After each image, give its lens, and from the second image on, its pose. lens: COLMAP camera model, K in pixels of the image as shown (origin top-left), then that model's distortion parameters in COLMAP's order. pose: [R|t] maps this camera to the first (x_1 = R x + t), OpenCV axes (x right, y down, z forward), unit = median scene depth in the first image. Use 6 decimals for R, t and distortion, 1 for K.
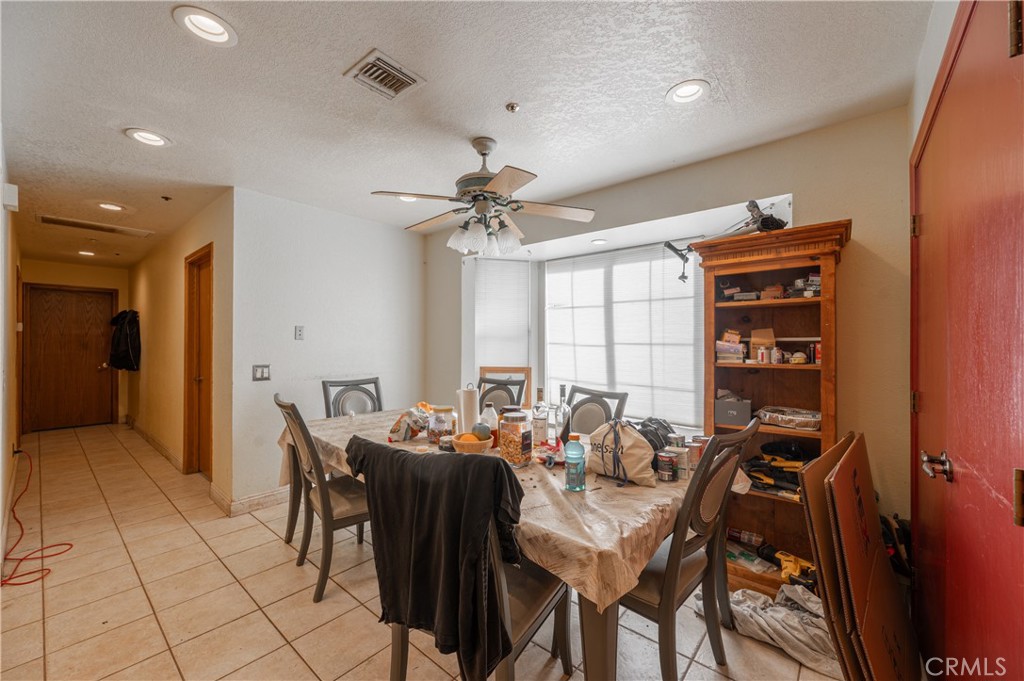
lens RADIAL K [[400.9, 0, 513.5], [0, 400.9, 341.7], [0, 0, 1]] dist [-0.003794, 0.000088]
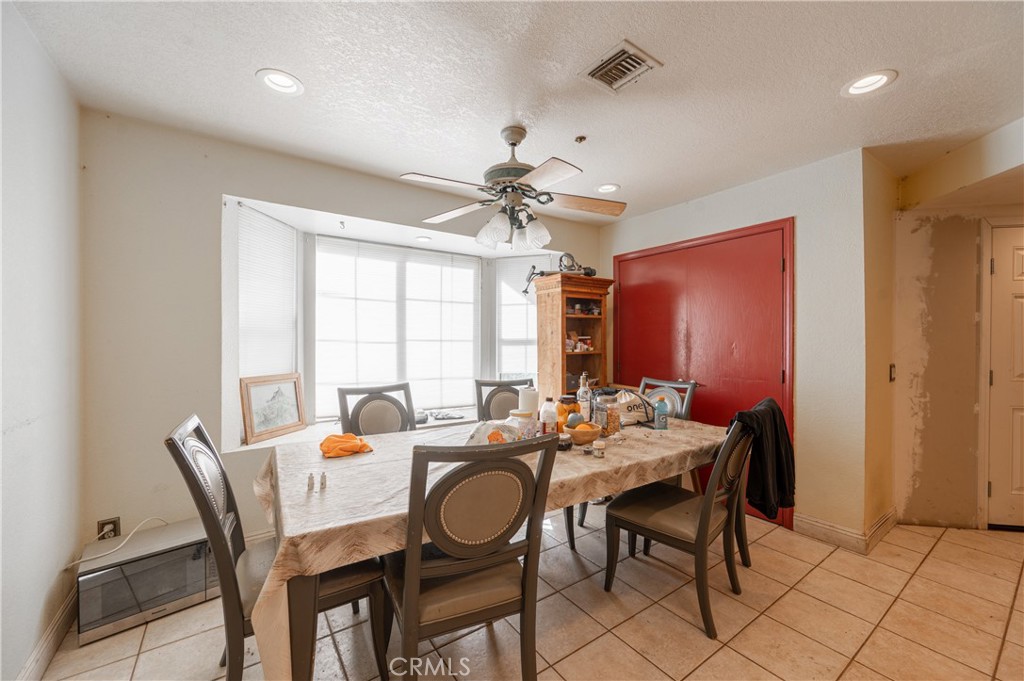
lens RADIAL K [[400.9, 0, 515.1], [0, 400.9, 341.1], [0, 0, 1]] dist [-0.003794, 0.000088]
pose [[0.252519, -0.004164, 0.967583, -0.656451], [-0.002704, 0.999984, 0.005009, 0.001641], [-0.967588, -0.003881, 0.252504, 0.488985]]
